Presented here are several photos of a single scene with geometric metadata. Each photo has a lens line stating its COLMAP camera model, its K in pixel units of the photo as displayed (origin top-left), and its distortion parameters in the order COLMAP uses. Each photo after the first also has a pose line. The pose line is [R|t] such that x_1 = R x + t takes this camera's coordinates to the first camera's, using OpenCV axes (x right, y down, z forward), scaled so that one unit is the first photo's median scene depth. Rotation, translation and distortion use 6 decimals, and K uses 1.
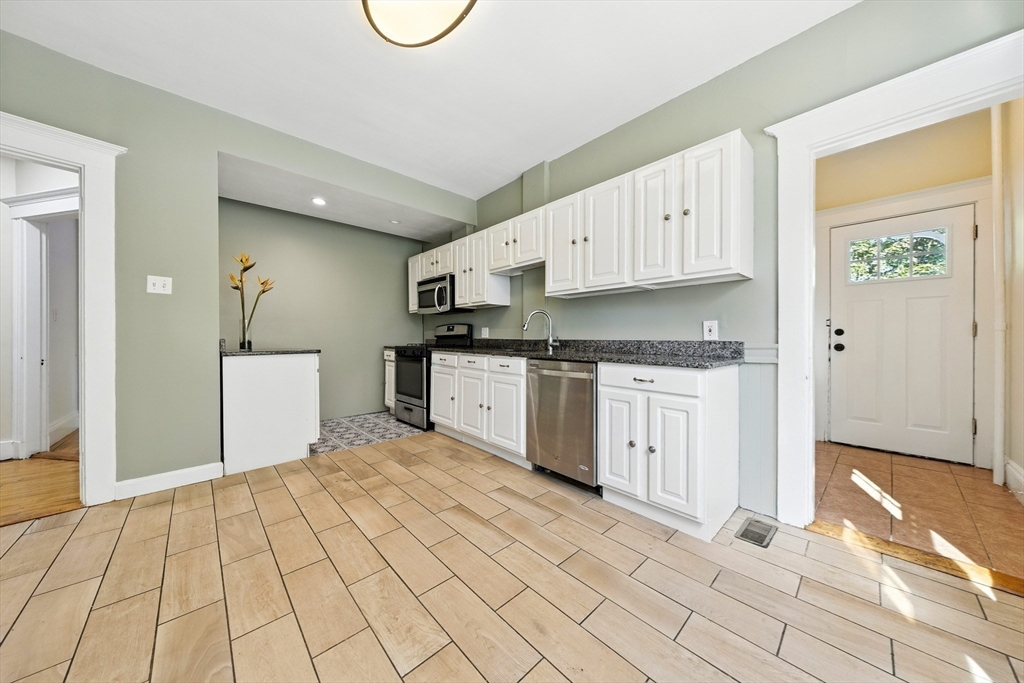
lens RADIAL K [[338.3, 0, 509.3], [0, 338.3, 335.5], [0, 0, 1]] dist [0.012834, -0.000523]
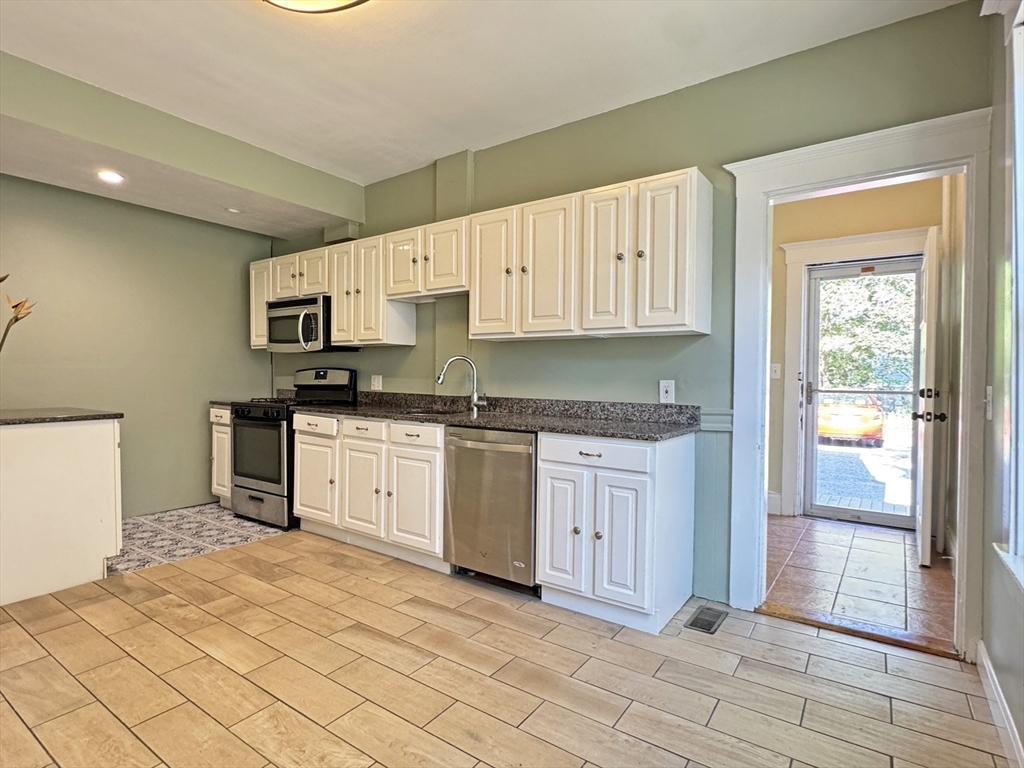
lens RADIAL K [[537.8, 0, 511.4], [0, 537.8, 381.2], [0, 0, 1]] dist [-0.006776, 0.005459]
pose [[0.977104, 0.005573, 0.212690, -0.061401], [-0.009240, 0.999825, 0.016250, -0.053174], [-0.212562, -0.017843, 0.976985, -0.197114]]
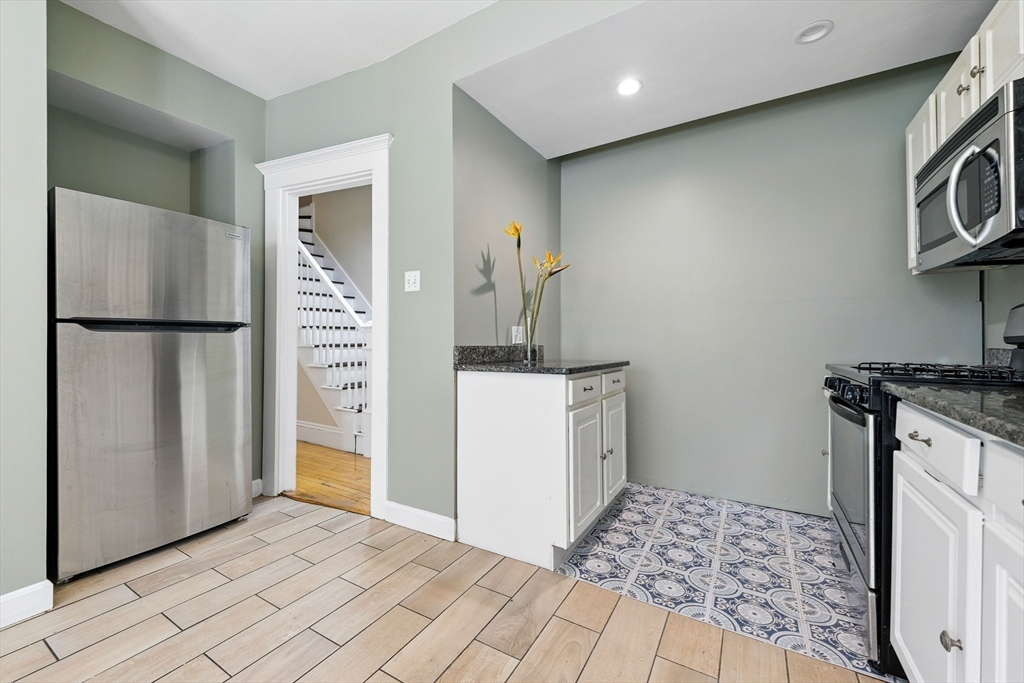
lens RADIAL K [[403.7, 0, 509.6], [0, 403.7, 340.1], [0, 0, 1]] dist [0.007244, -0.000639]
pose [[0.284928, -0.003474, -0.958543, -0.006306], [0.005940, 0.999981, -0.001858, -0.000423], [0.958531, -0.005164, 0.284943, 0.921508]]
